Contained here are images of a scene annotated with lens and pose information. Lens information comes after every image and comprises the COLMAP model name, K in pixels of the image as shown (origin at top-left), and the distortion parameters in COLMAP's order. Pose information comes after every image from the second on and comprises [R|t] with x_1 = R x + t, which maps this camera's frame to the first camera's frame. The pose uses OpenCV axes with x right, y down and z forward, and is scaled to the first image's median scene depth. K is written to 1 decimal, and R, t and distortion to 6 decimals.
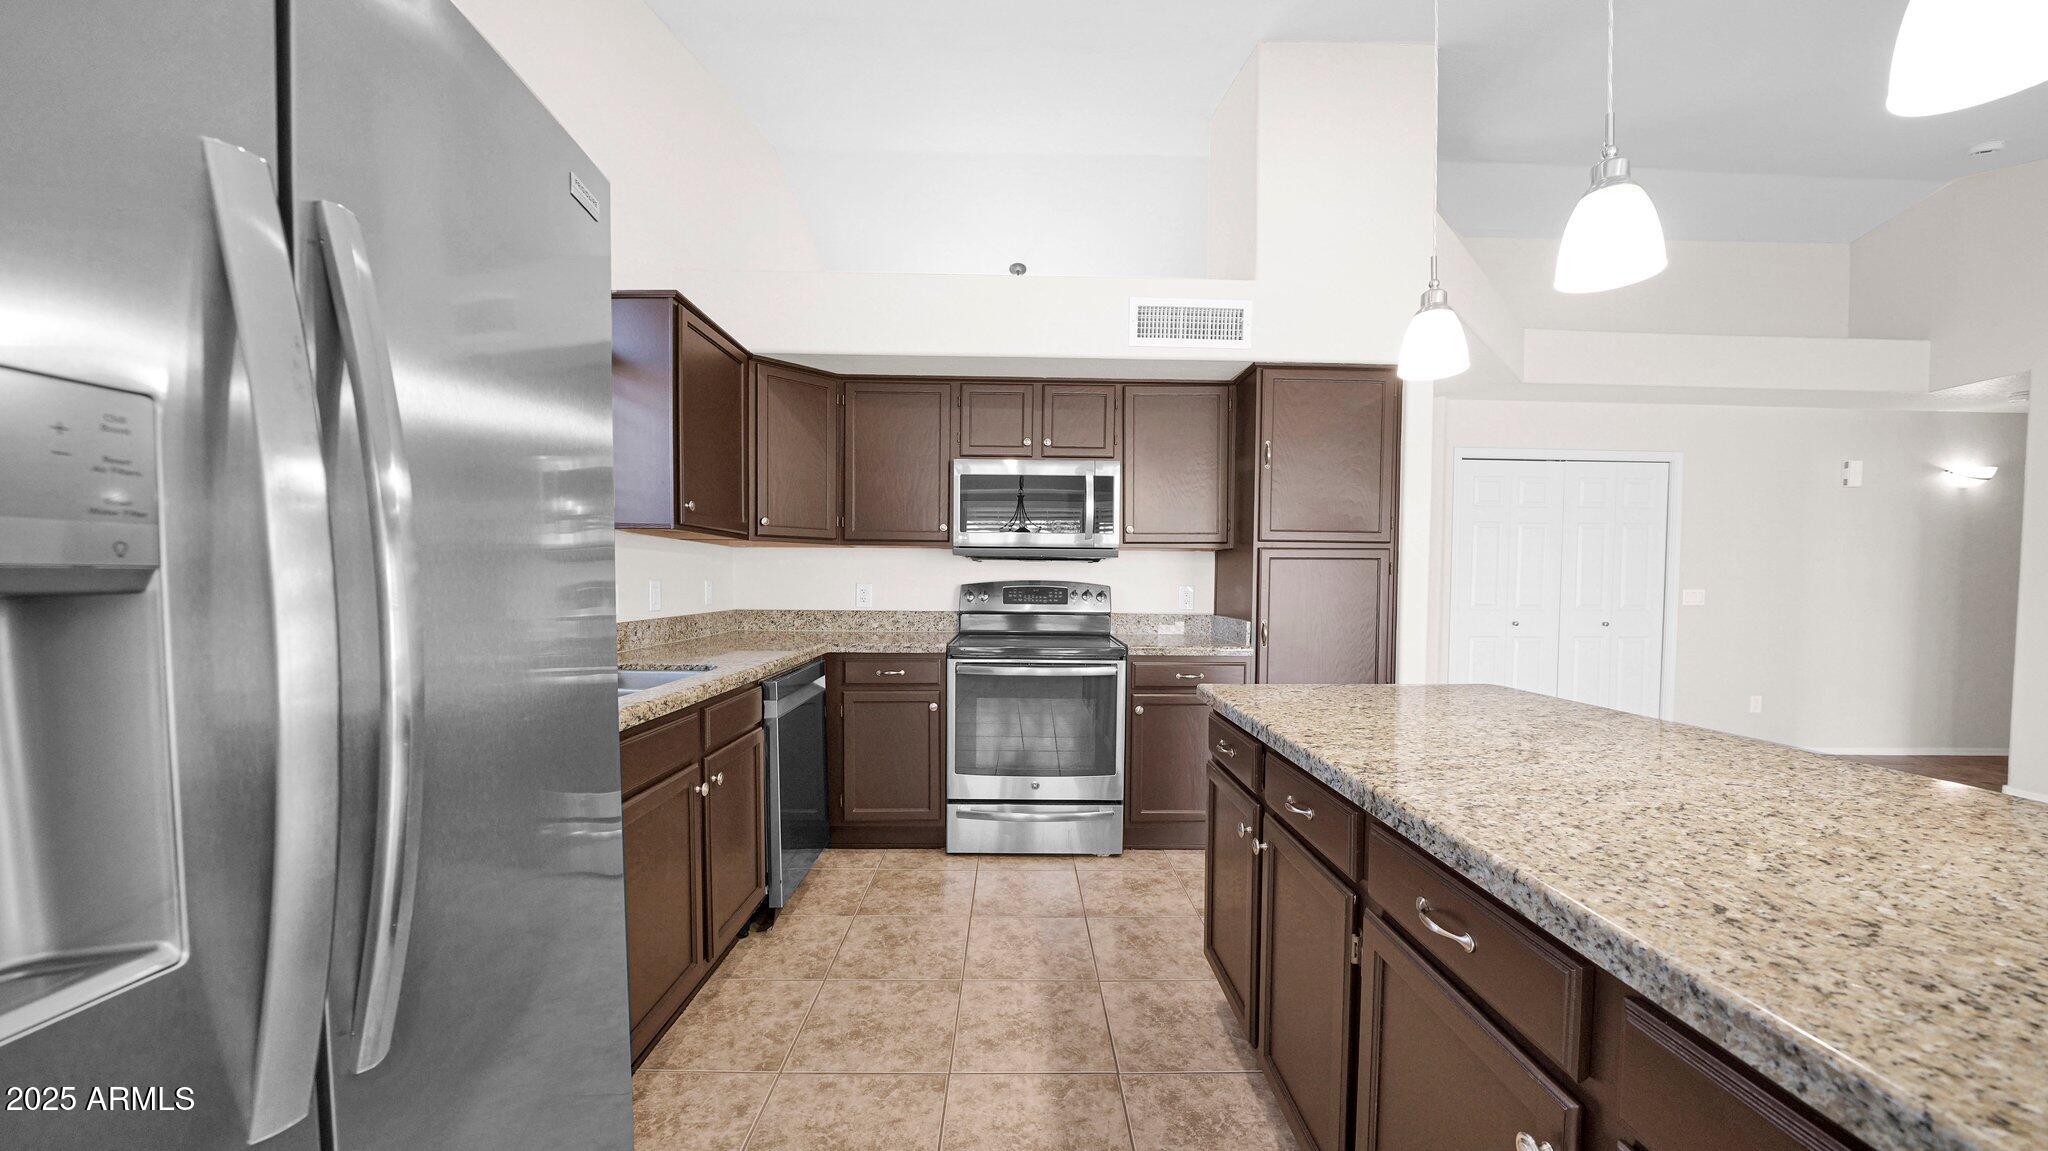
lens RADIAL K [[691.9, 0, 1030.8], [0, 691.9, 608.3], [0, 0, 1]] dist [-0.035889, 0.000039]
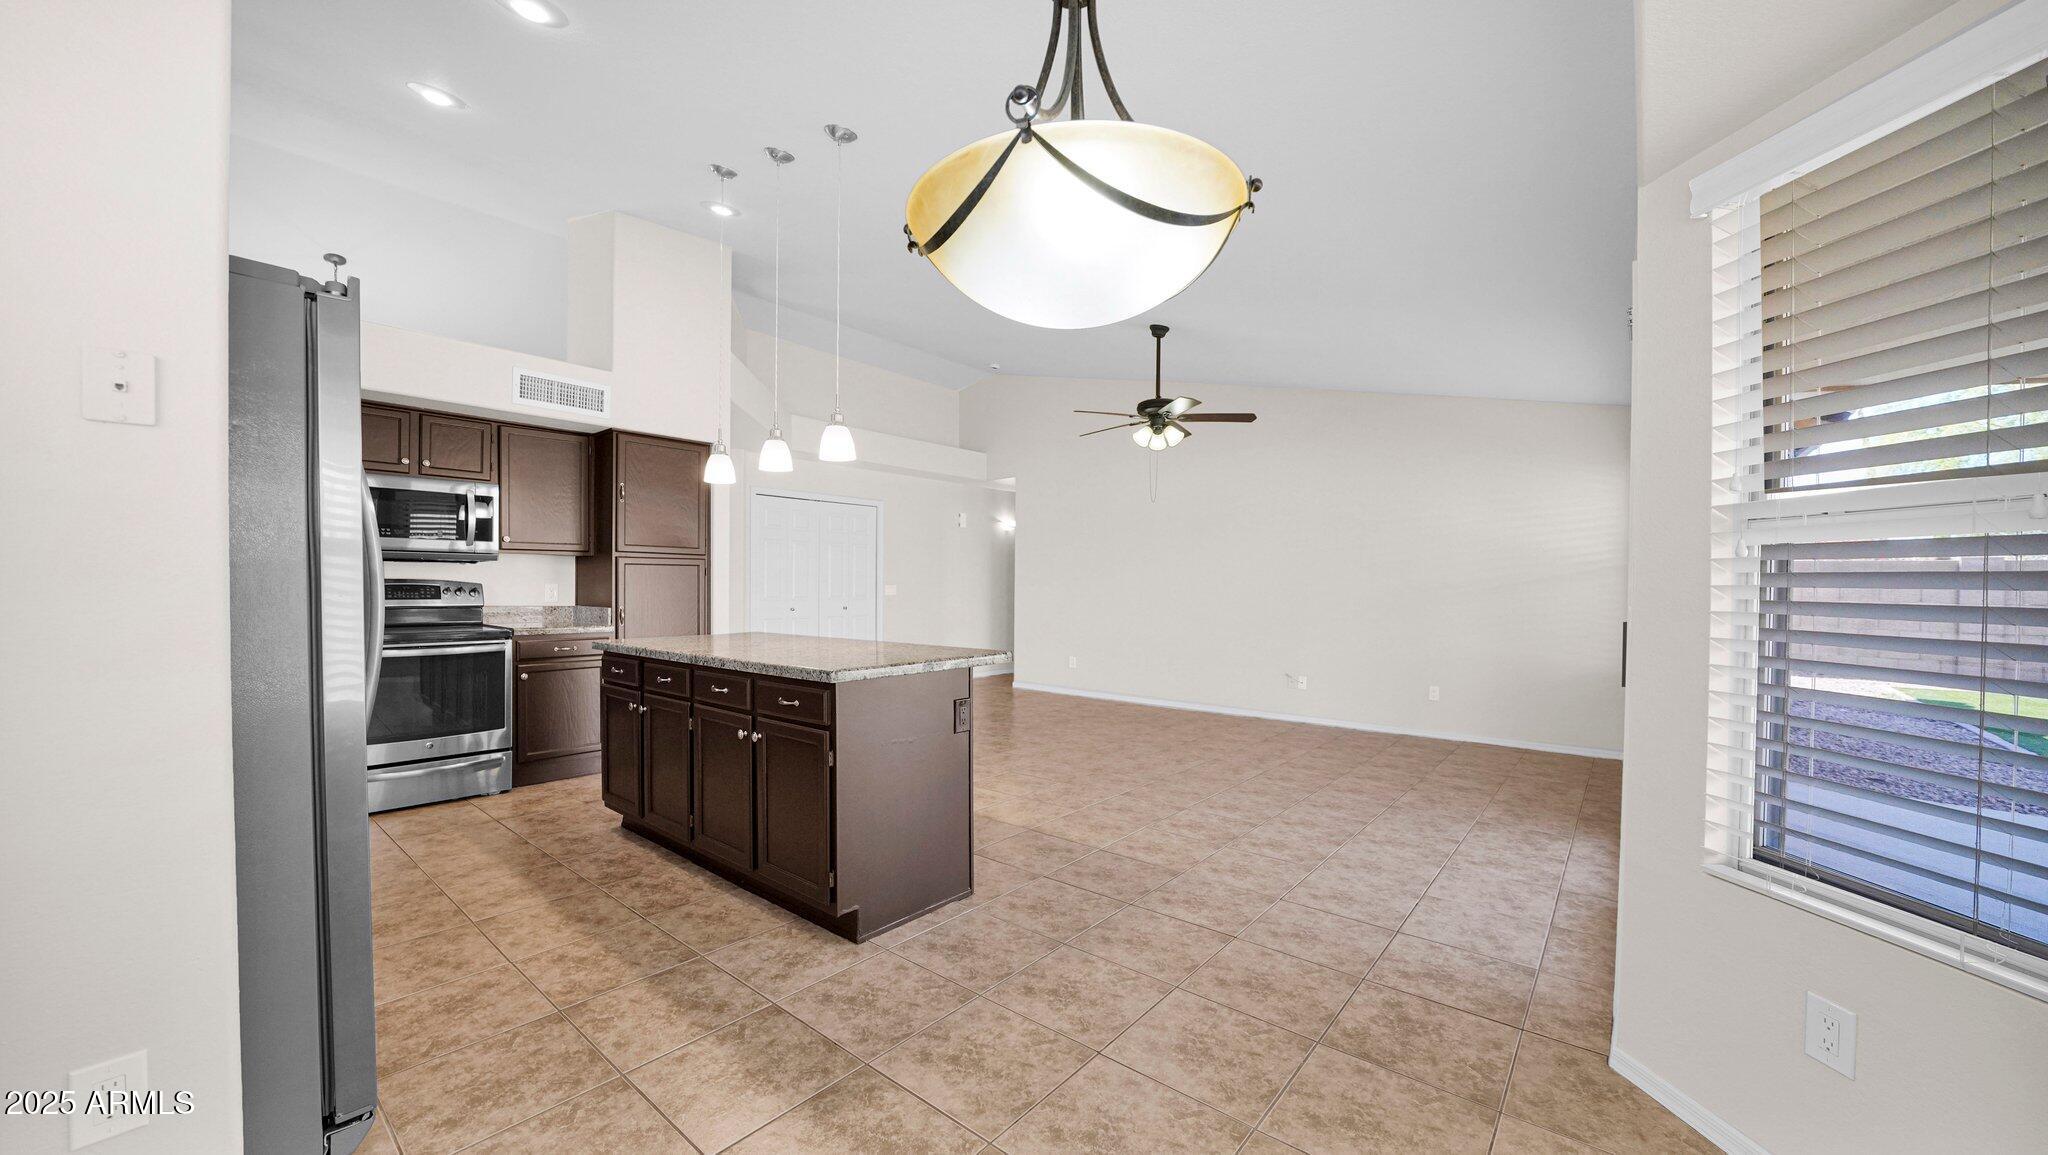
lens RADIAL K [[785.5, 0, 1021.1], [0, 785.5, 588.9], [0, 0, 1]] dist [-0.000600, 0.000014]
pose [[0.657331, -0.005740, 0.753580, -0.331325], [0.029475, 0.999402, -0.018098, 0.032675], [-0.753025, 0.034108, 0.657107, -0.674819]]
